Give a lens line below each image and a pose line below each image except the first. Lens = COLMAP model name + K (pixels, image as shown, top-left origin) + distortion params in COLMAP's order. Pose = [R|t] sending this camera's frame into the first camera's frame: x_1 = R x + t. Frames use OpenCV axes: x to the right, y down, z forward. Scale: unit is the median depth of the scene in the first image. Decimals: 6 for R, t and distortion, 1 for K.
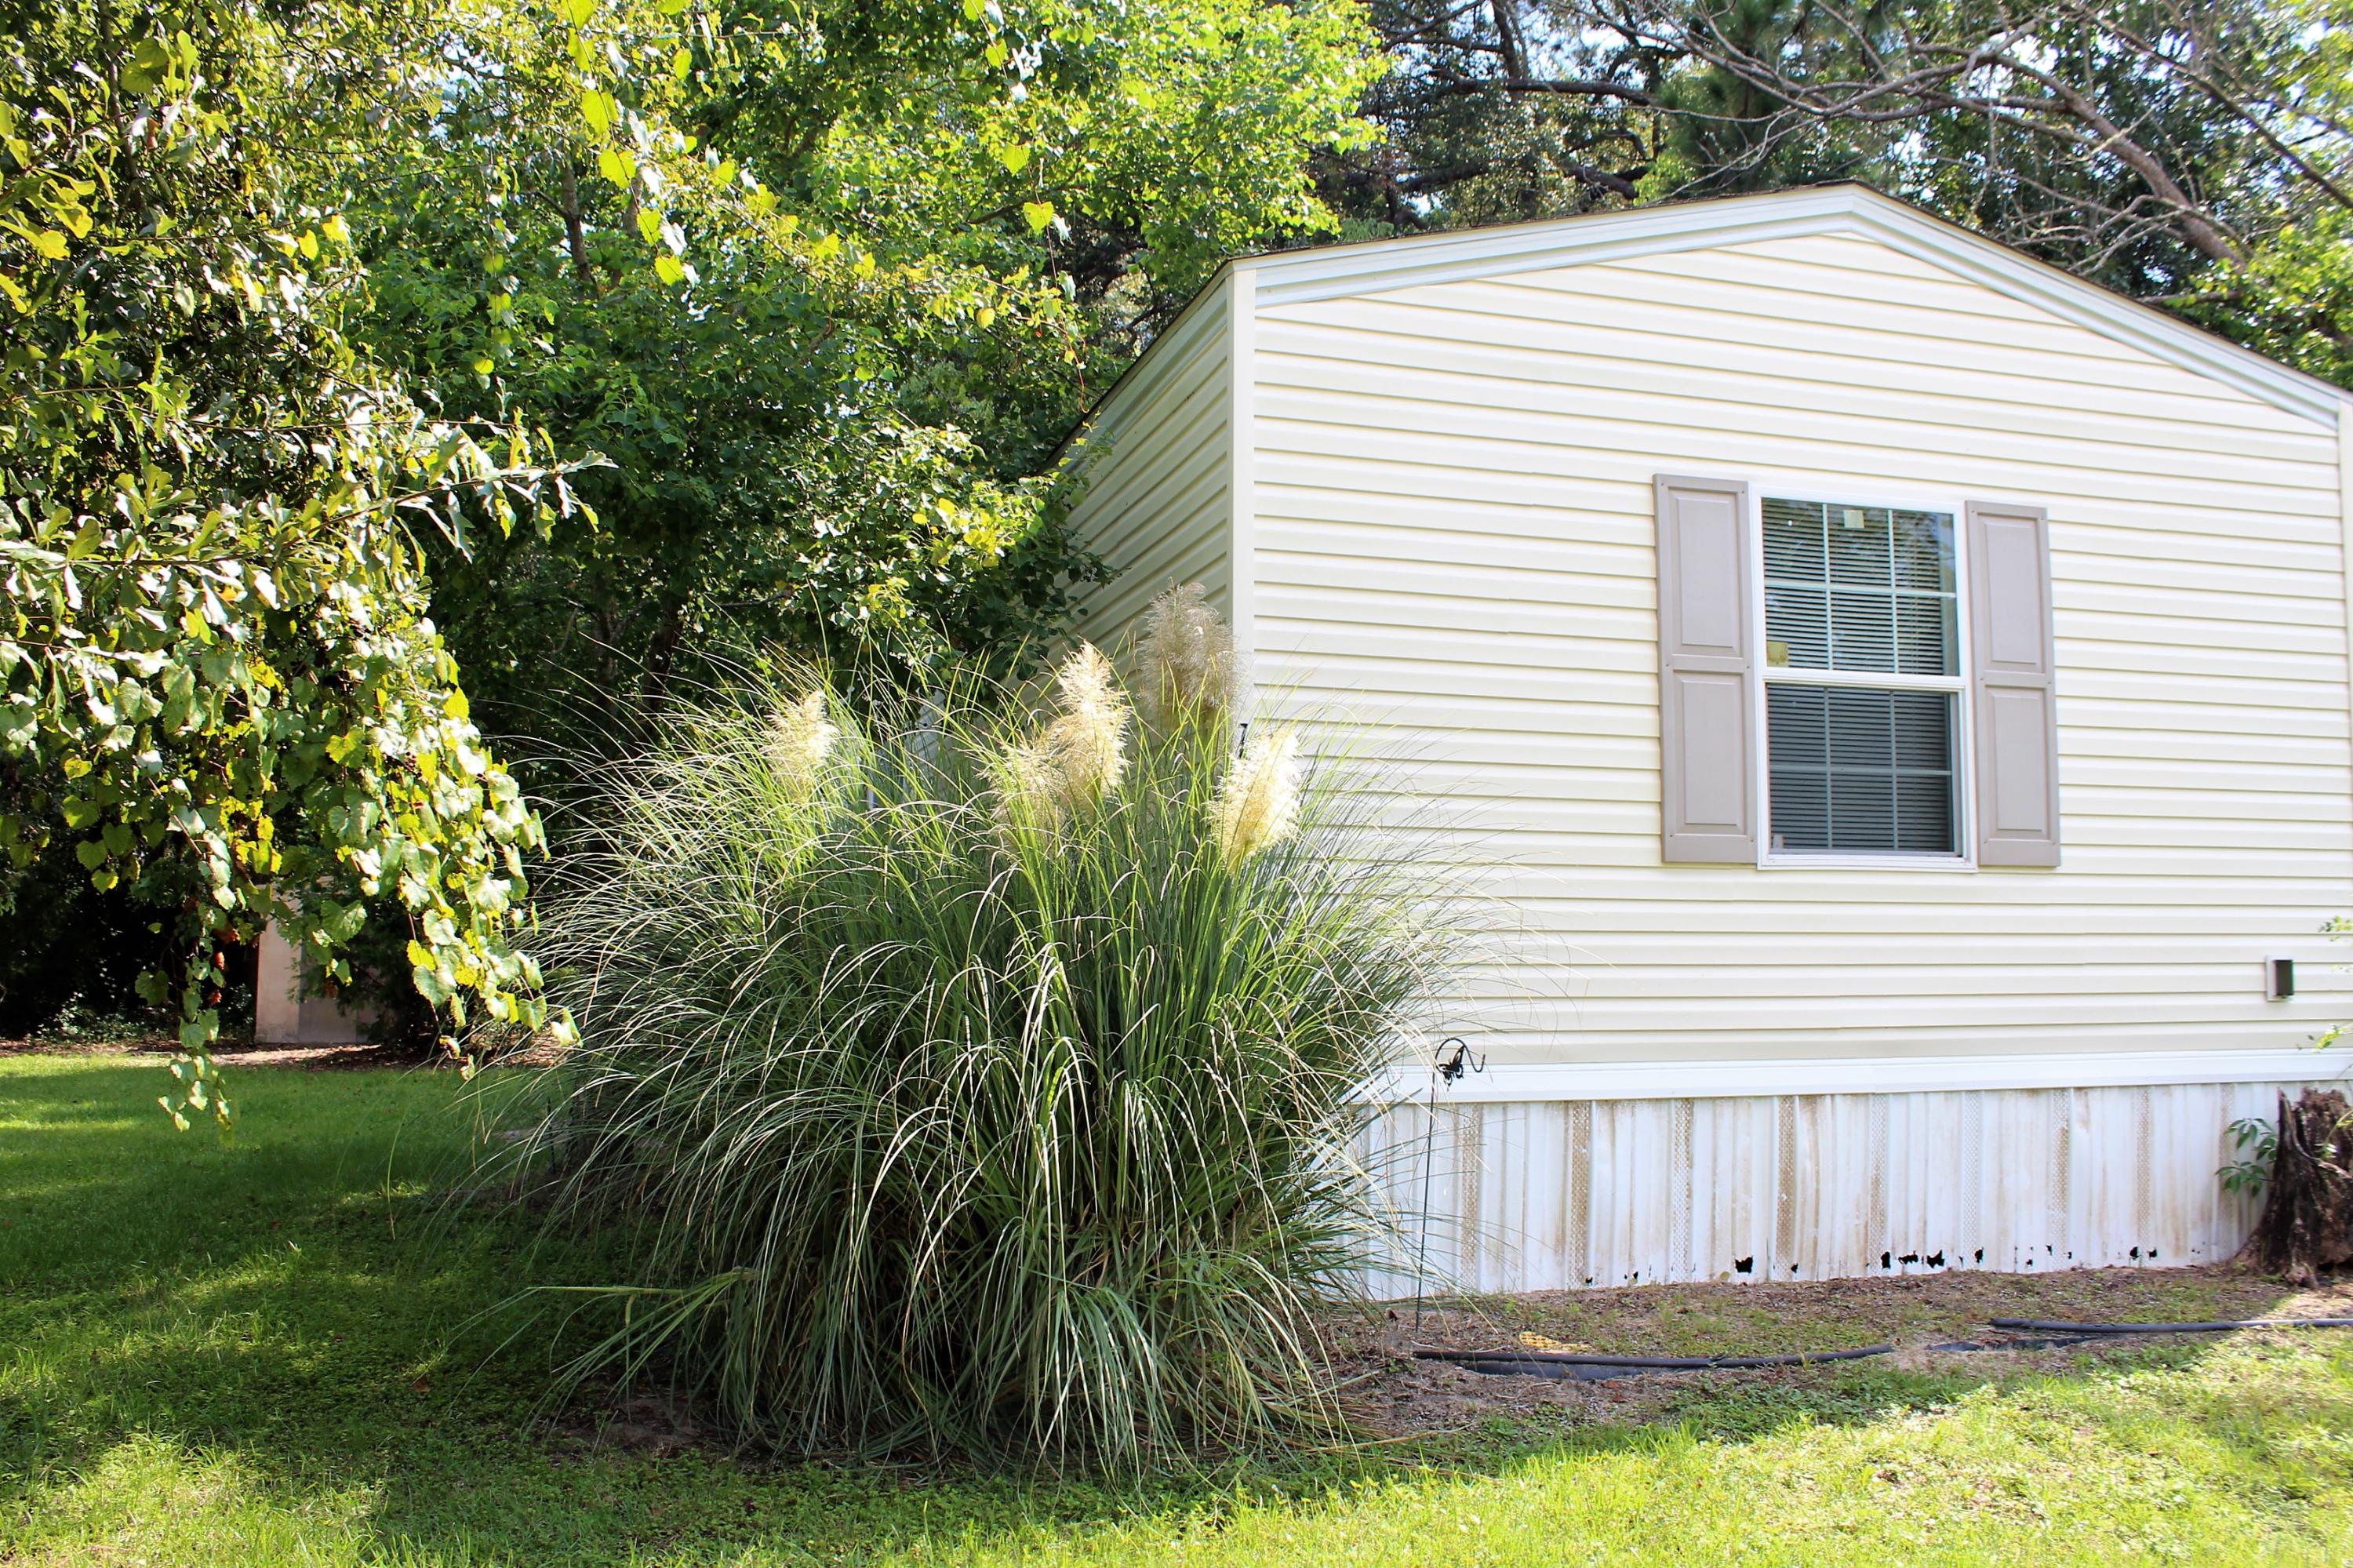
lens RADIAL K [[2007.6, 0, 1181.7], [0, 2007.6, 835.8], [0, 0, 1]] dist [-0.090535, 0.003516]
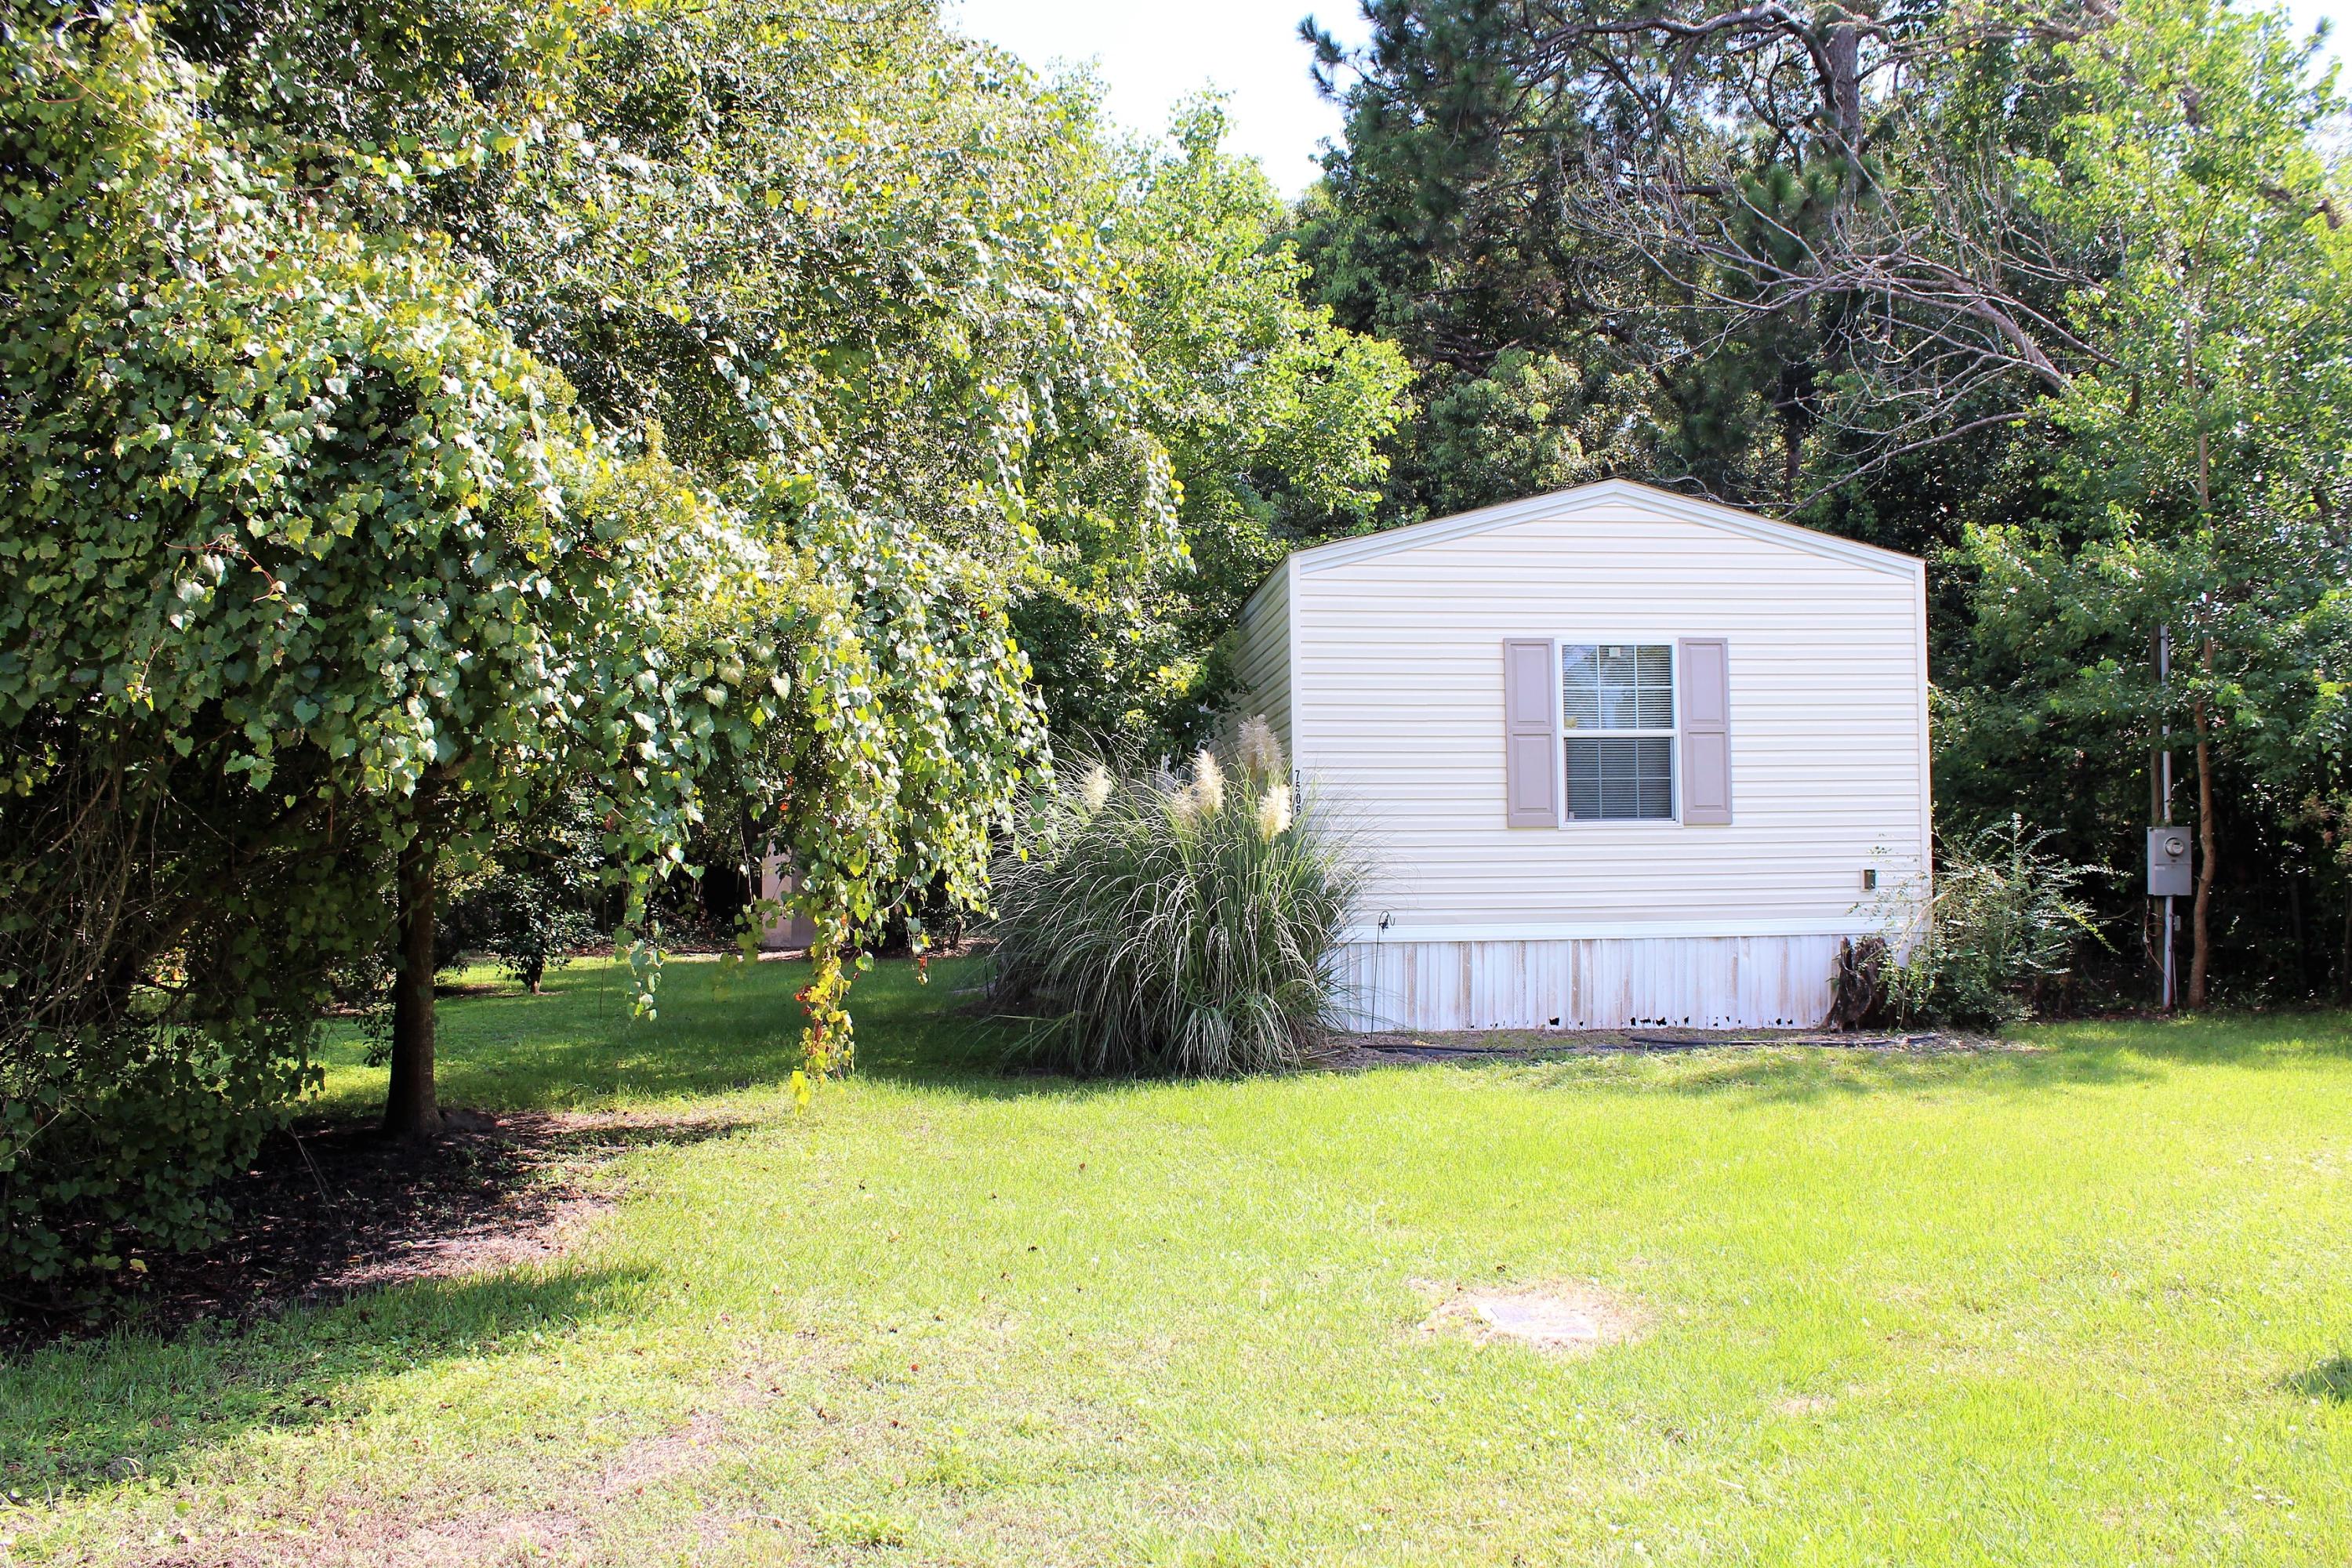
lens RADIAL K [[2006.6, 0, 1181.2], [0, 2006.6, 835.7], [0, 0, 1]] dist [-0.090535, 0.003516]
pose [[0.973724, -0.017934, -0.227022, 0.375803], [0.030493, 0.998185, 0.051933, -0.094981], [0.225679, -0.057491, 0.972504, -1.084090]]
